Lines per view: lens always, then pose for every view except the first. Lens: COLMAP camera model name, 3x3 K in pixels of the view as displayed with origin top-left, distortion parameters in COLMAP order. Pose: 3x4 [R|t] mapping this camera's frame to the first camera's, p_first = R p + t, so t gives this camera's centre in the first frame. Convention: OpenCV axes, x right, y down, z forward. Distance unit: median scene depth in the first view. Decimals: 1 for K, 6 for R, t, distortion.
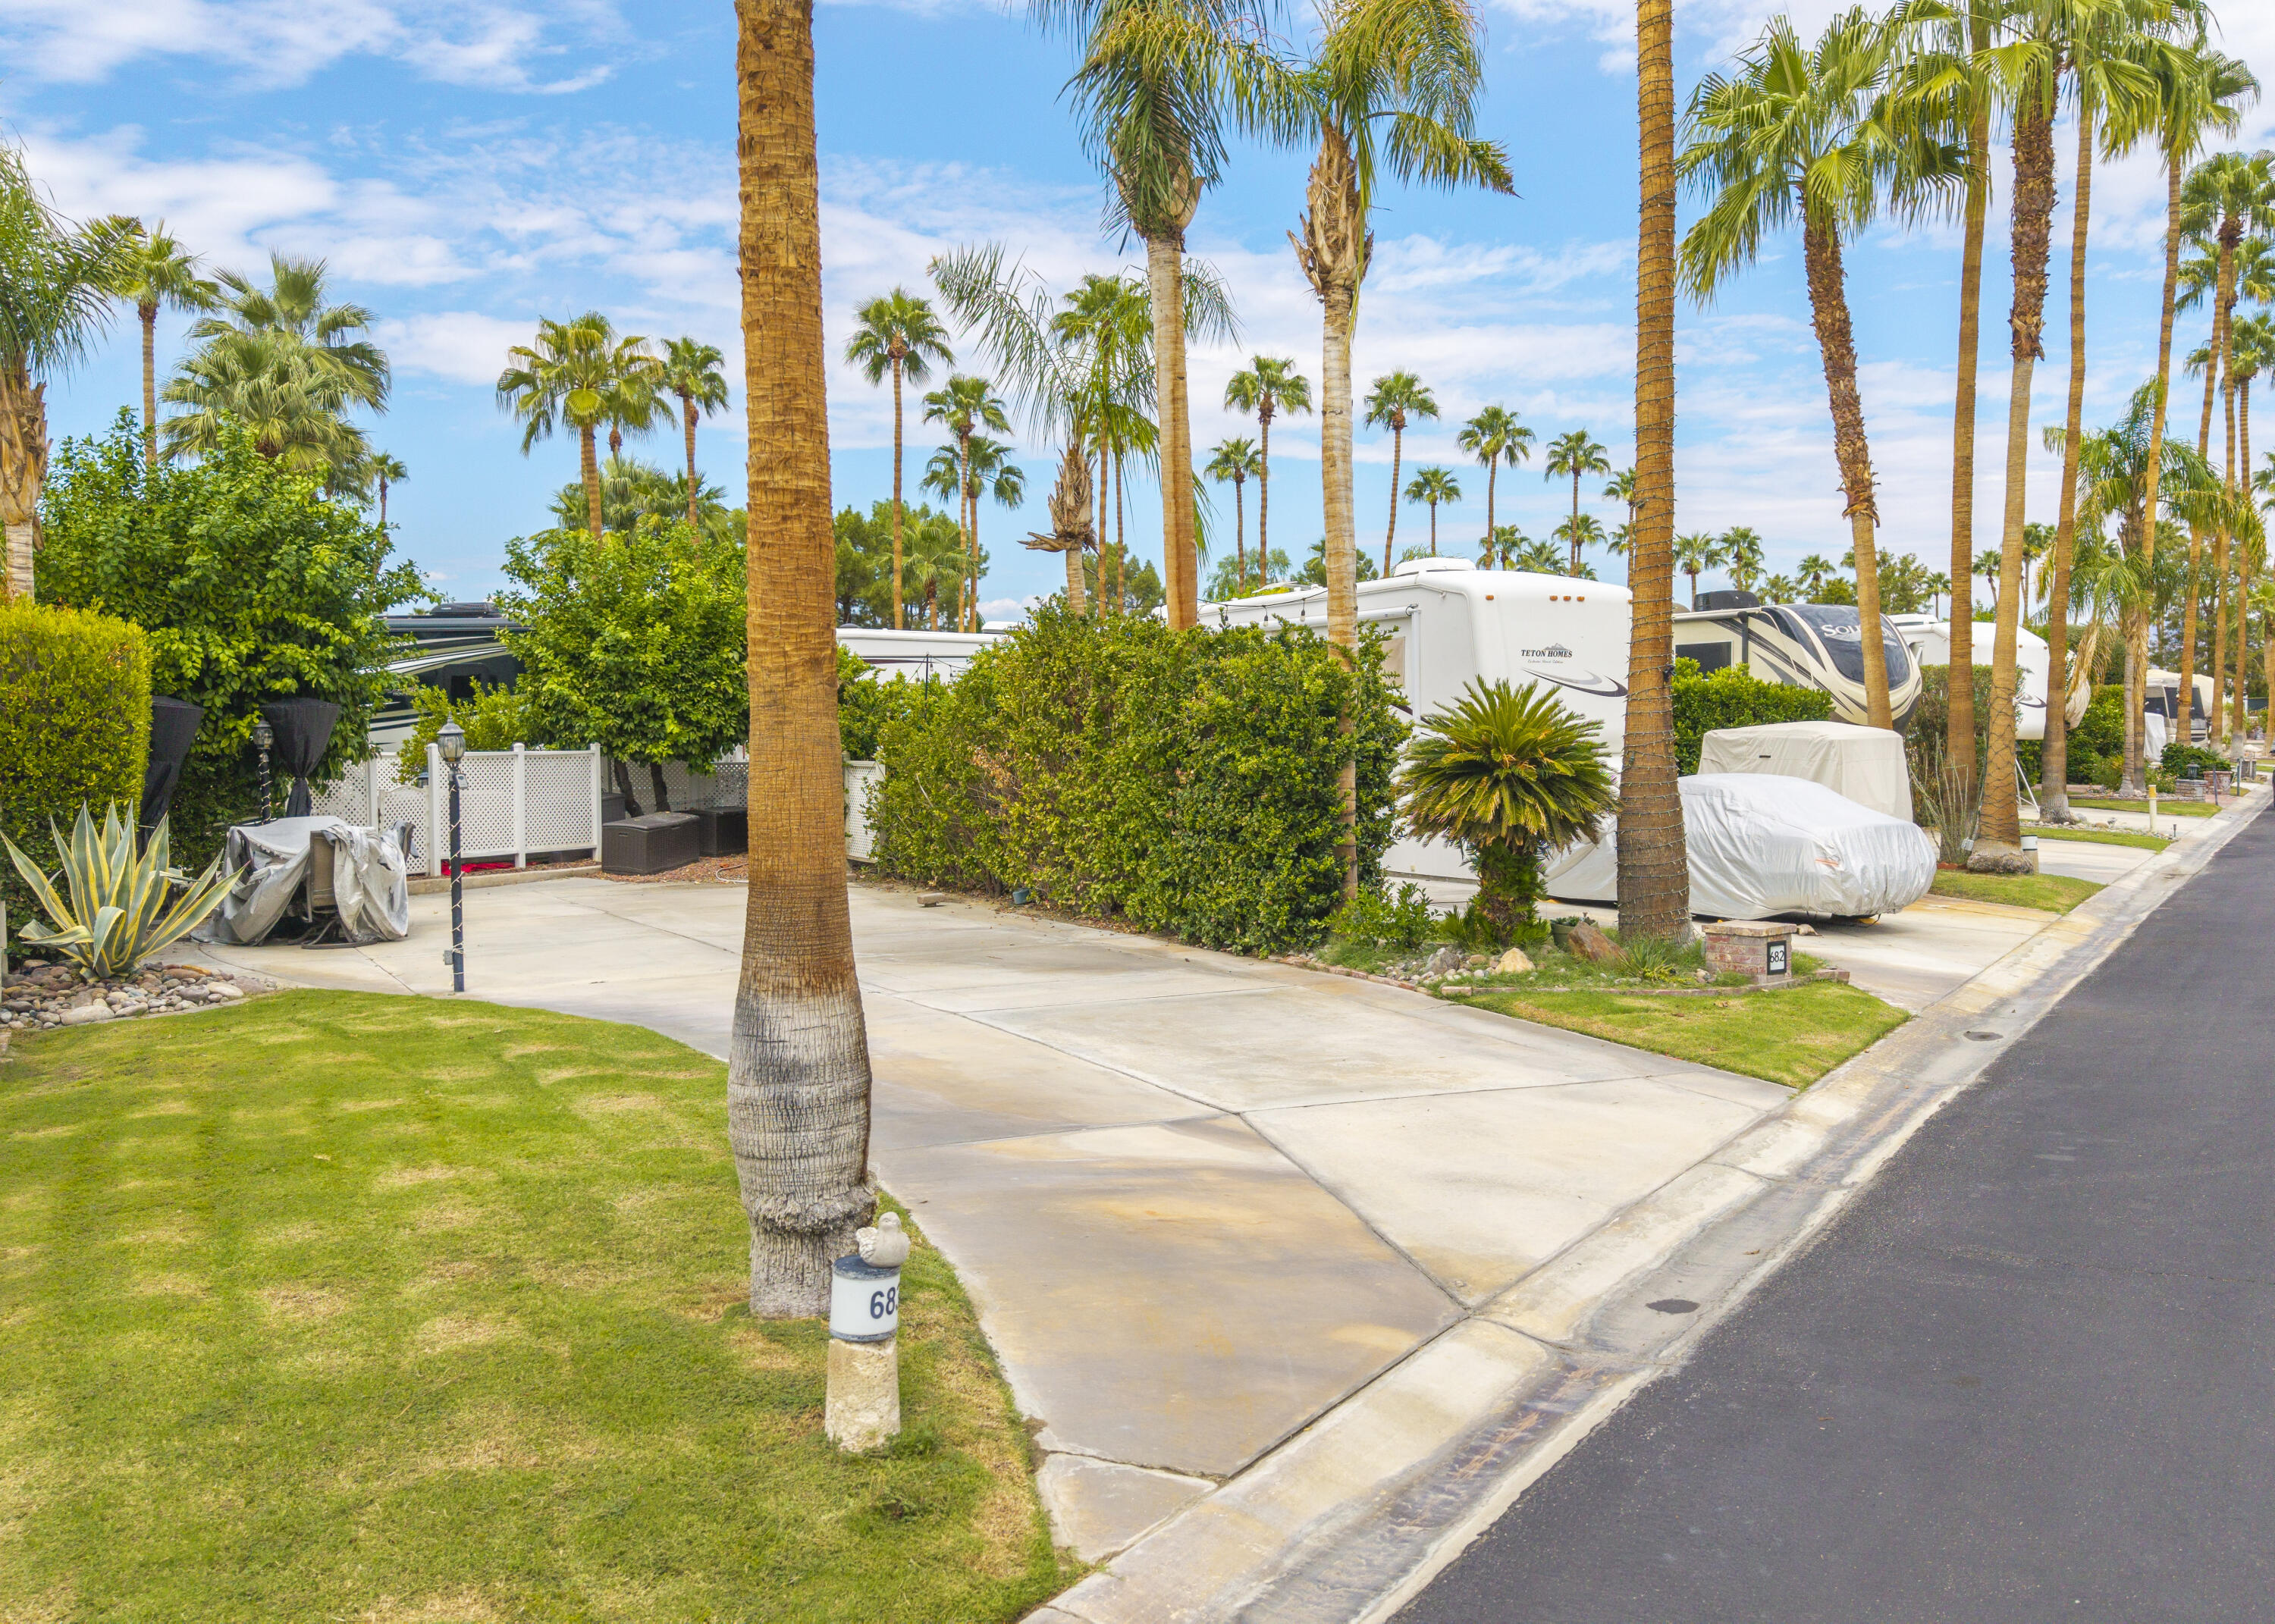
lens RADIAL K [[1934.7, 0, 1197.9], [0, 1934.7, 819.7], [0, 0, 1]] dist [0.066596, -0.116568]
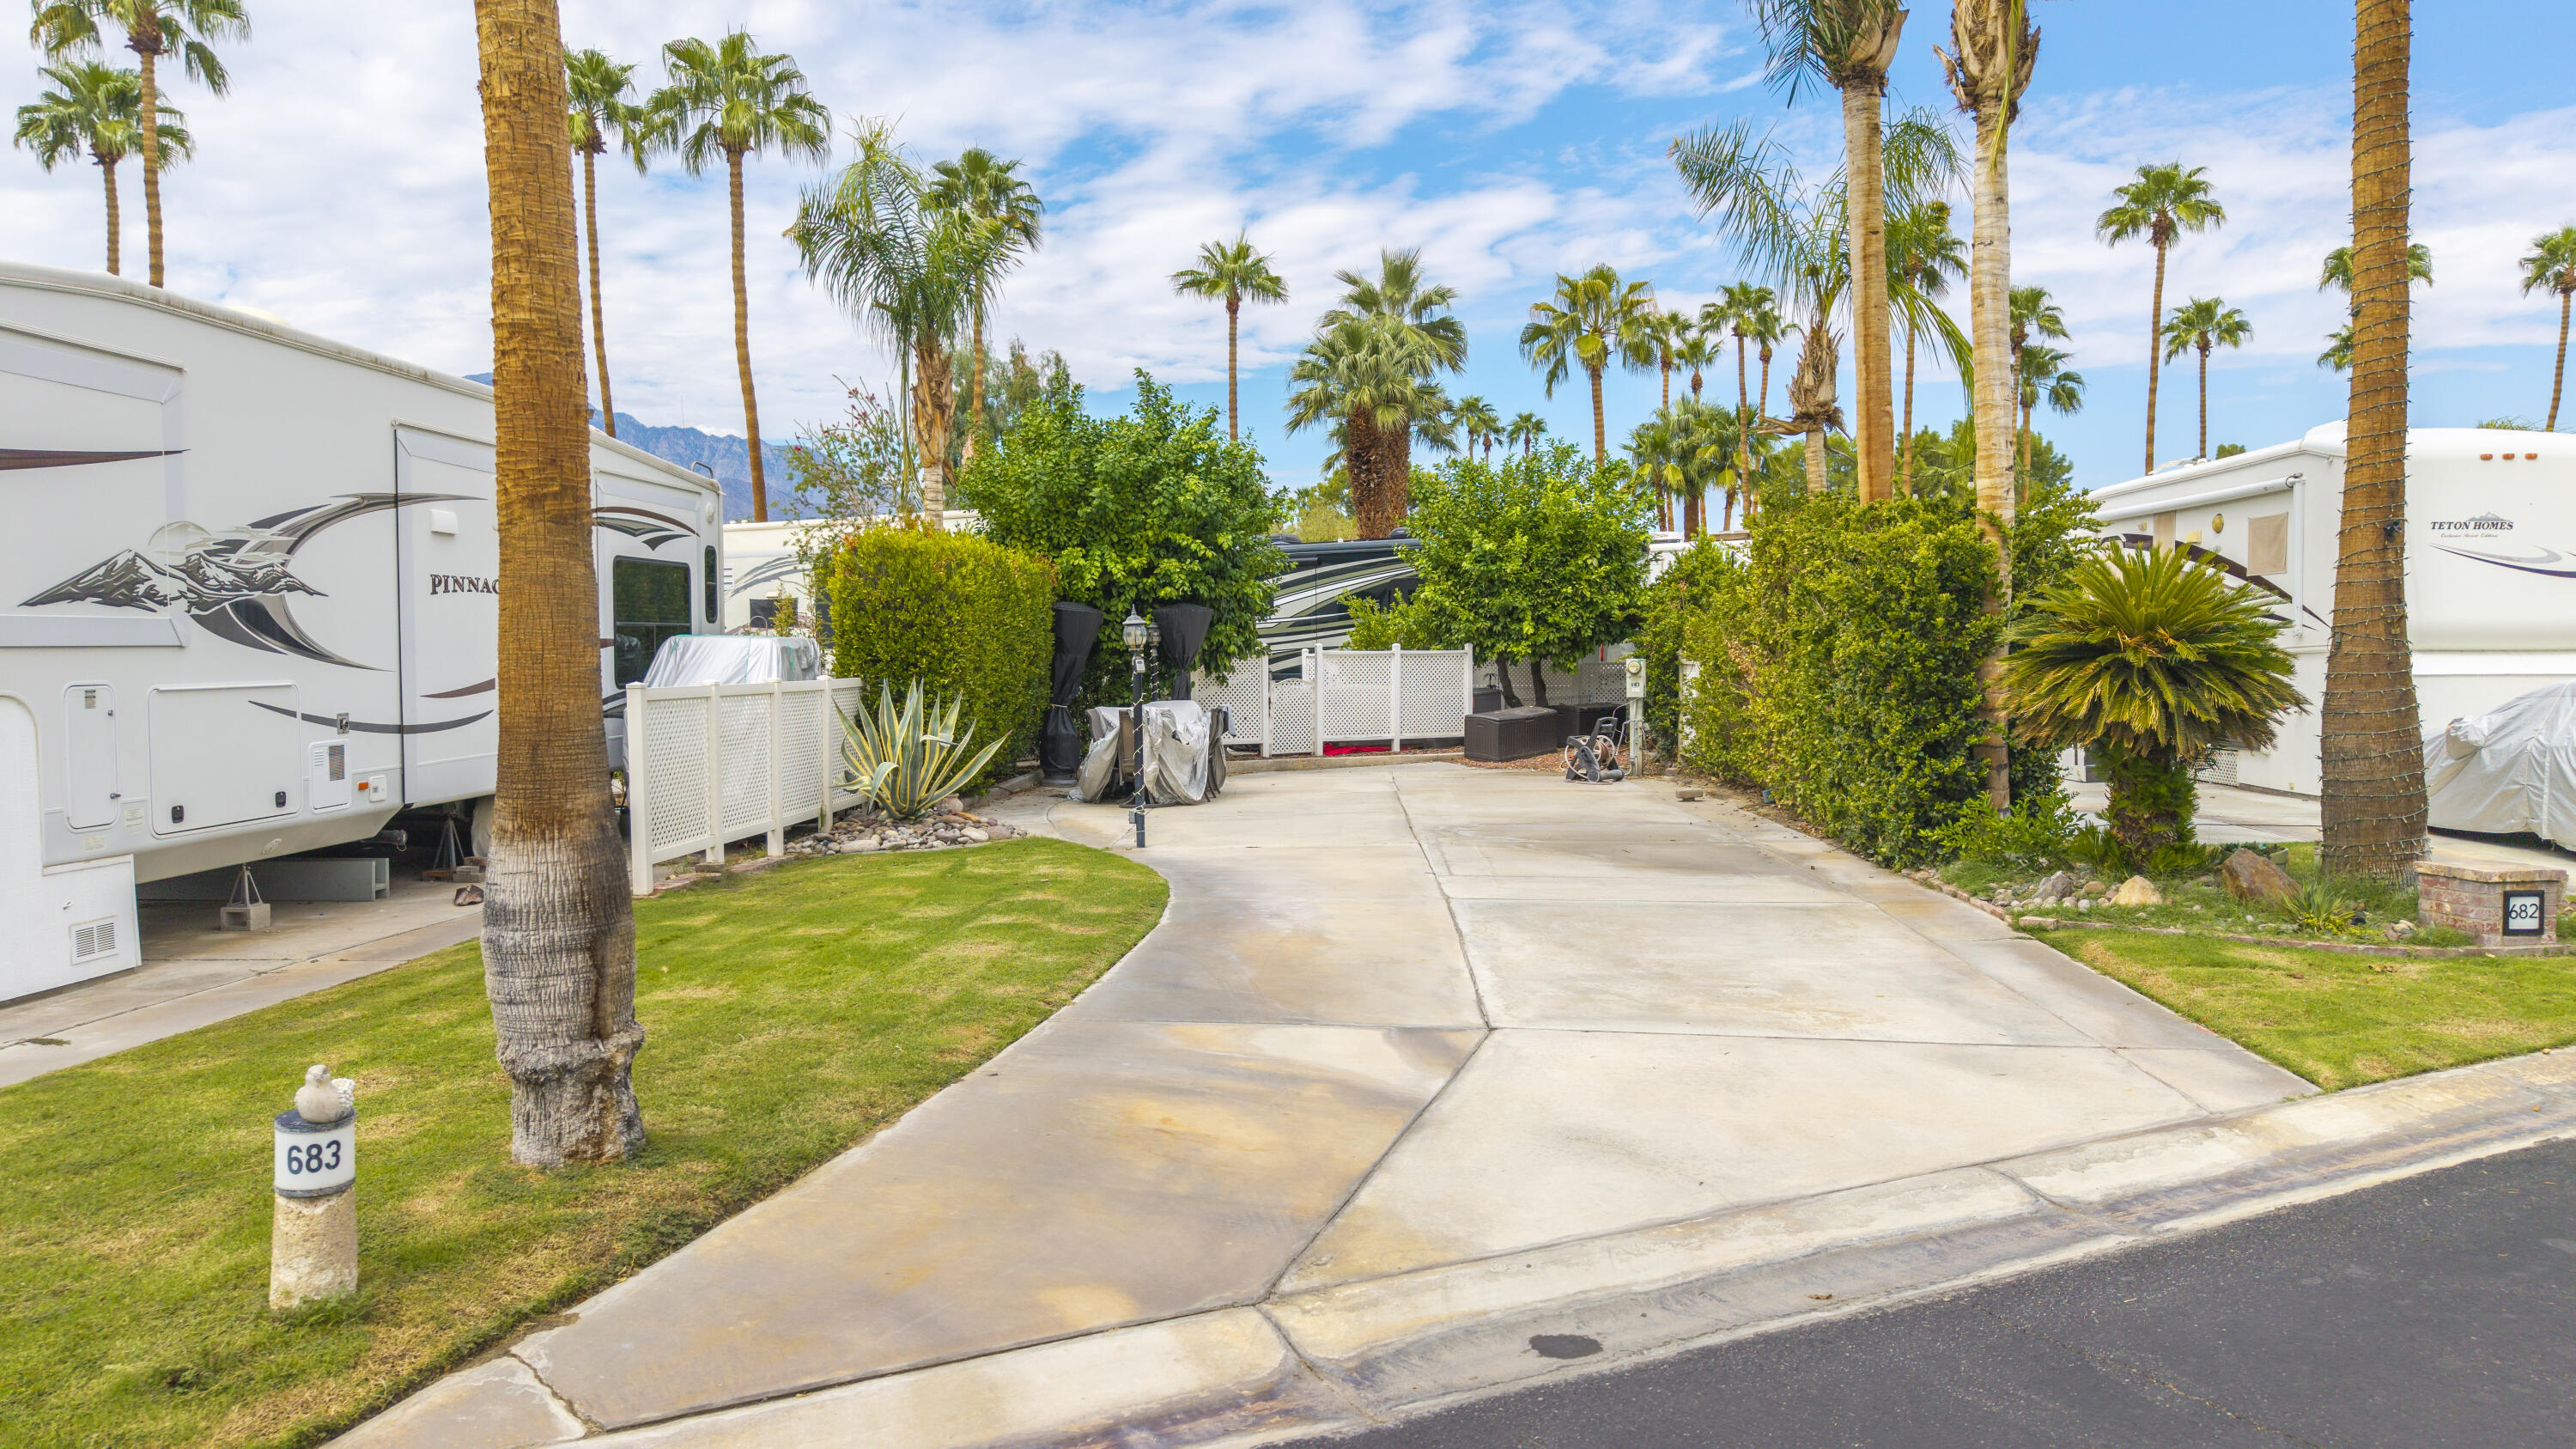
lens RADIAL K [[1723.1, 0, 1288.0], [0, 1723.1, 724.5], [0, 0, 1]] dist [0.050307, -0.054781]
pose [[0.841871, 0.023114, -0.539183, 0.142556], [-0.023835, 0.999700, 0.005640, 0.004302], [0.539152, 0.008104, 0.842170, 0.111357]]
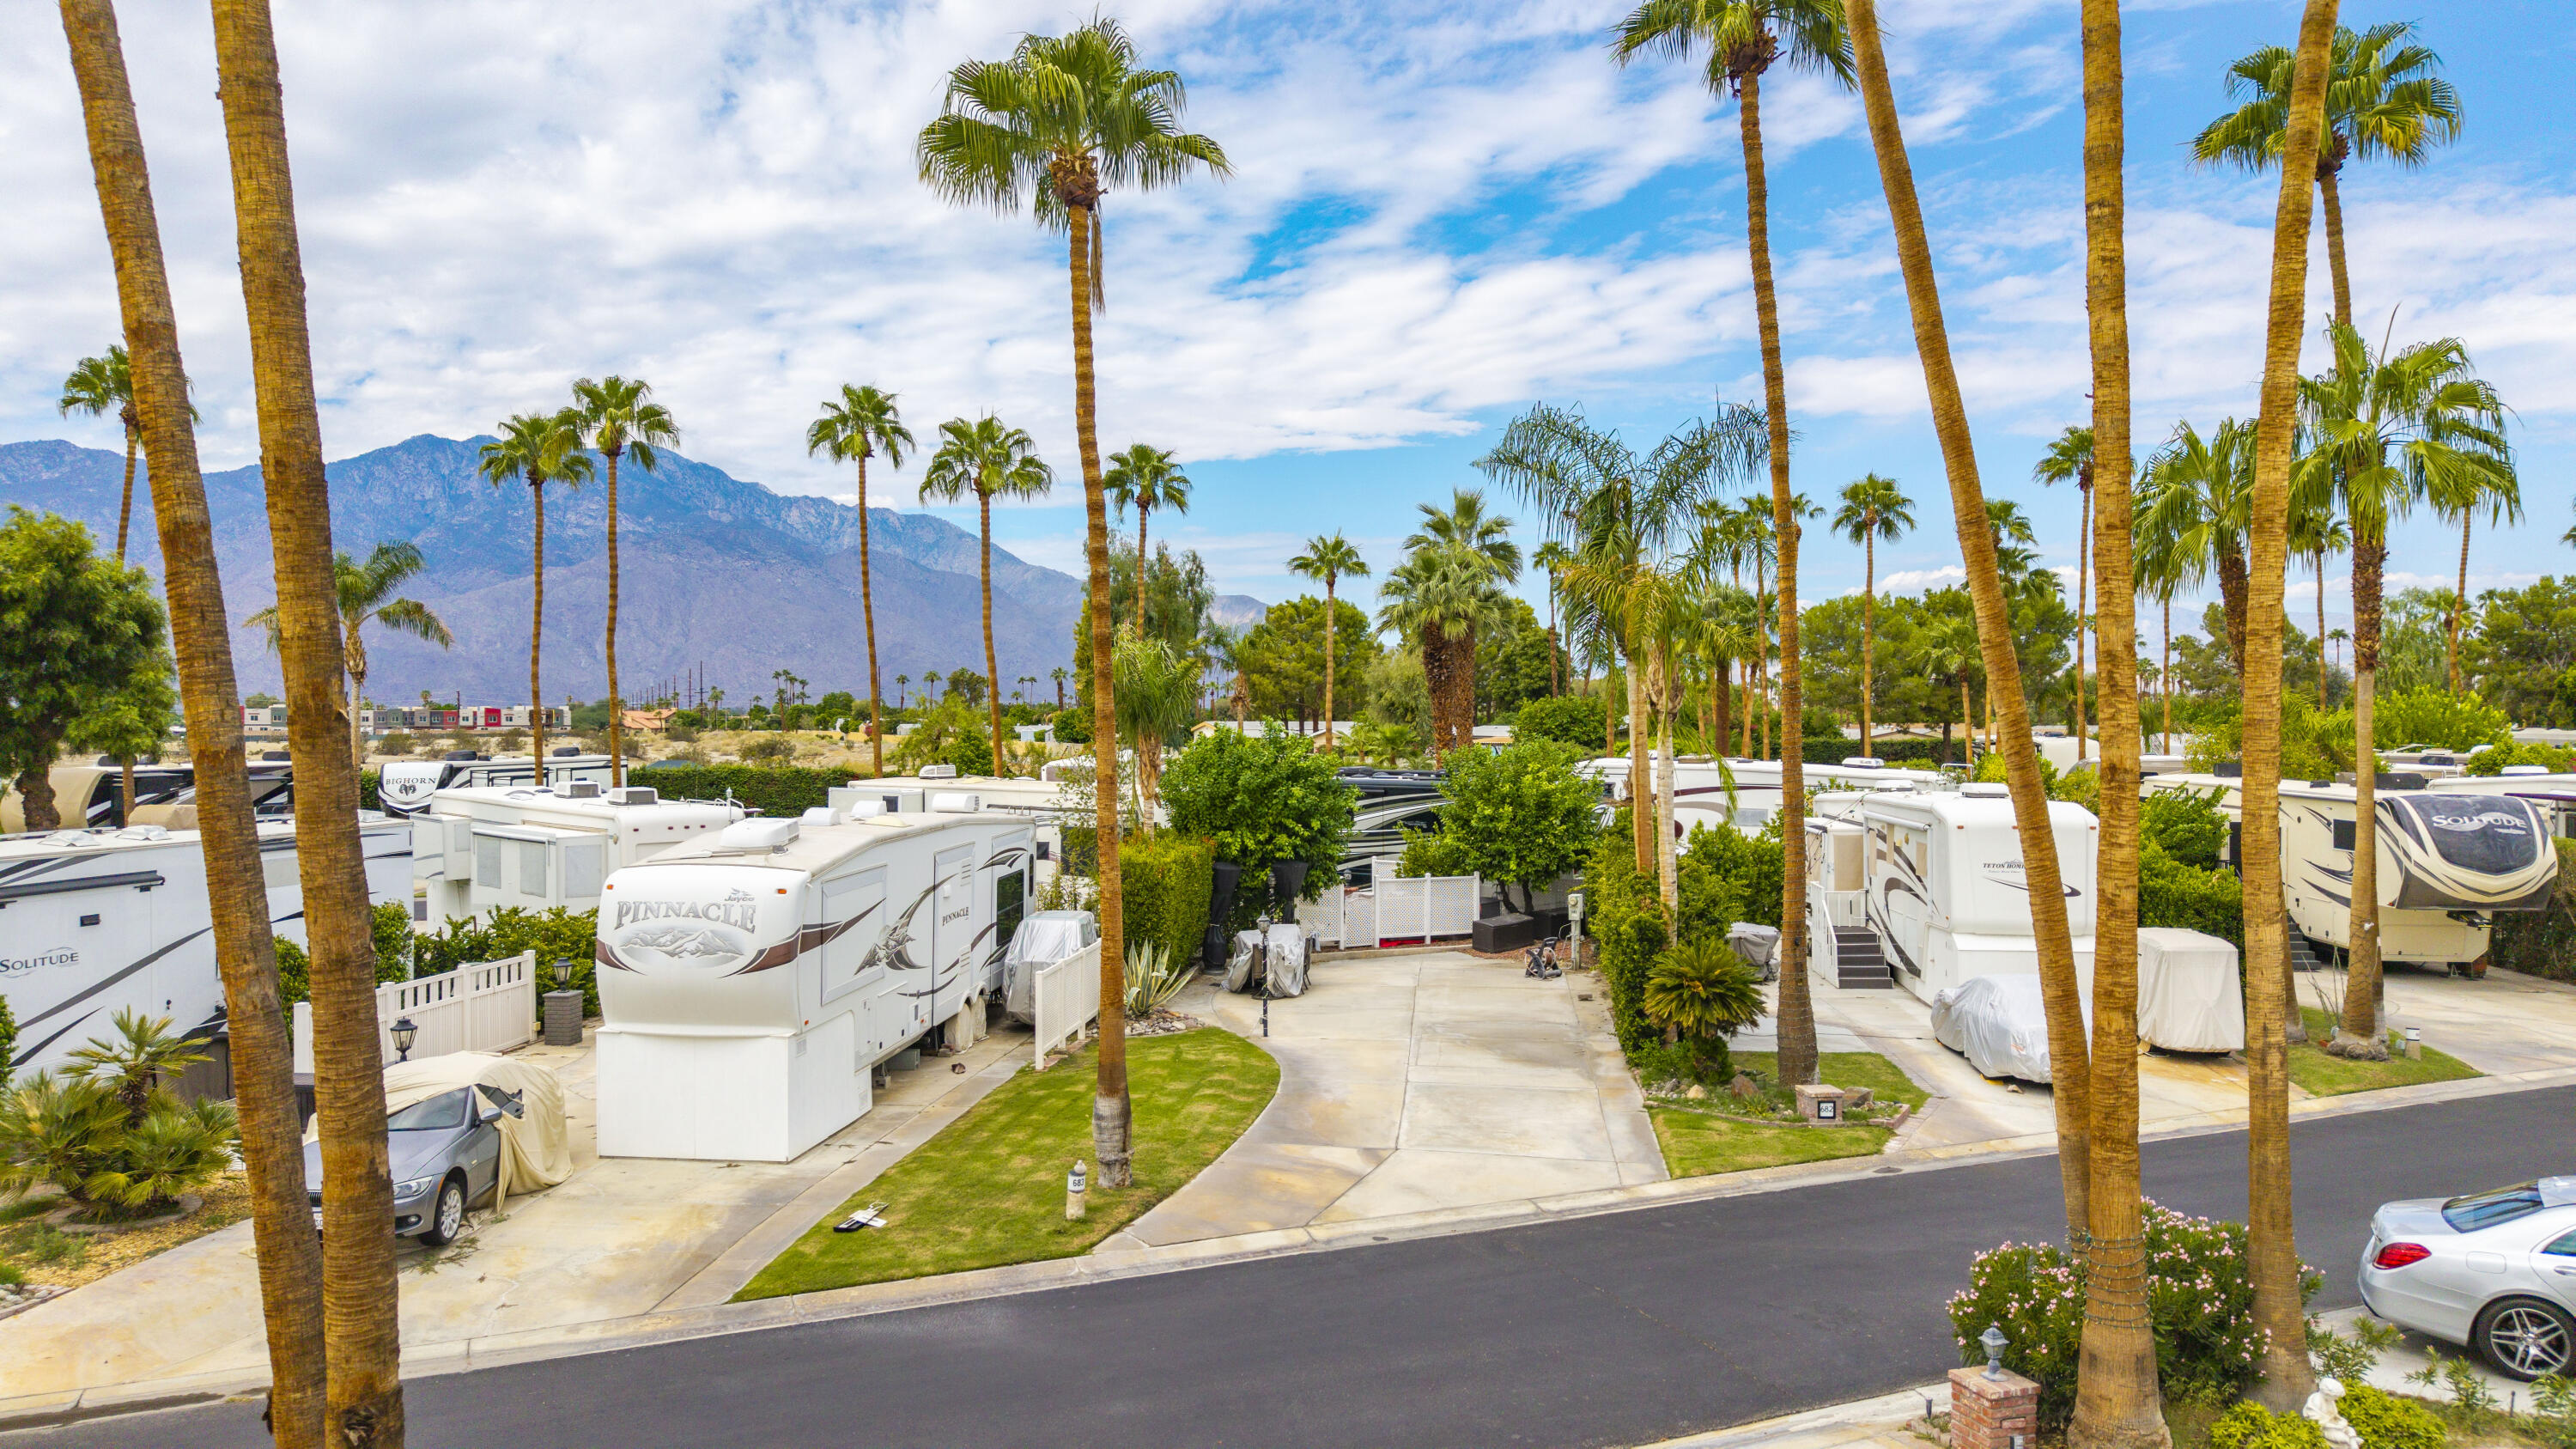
lens RADIAL K [[1714.1, 0, 1293.3], [0, 1714.1, 734.1], [0, 0, 1]] dist [0.056307, -0.076961]
pose [[0.806948, 0.012641, -0.590488, 0.463620], [-0.033001, 0.999174, -0.023709, -0.122489], [0.589700, 0.038619, 0.806698, -0.329200]]
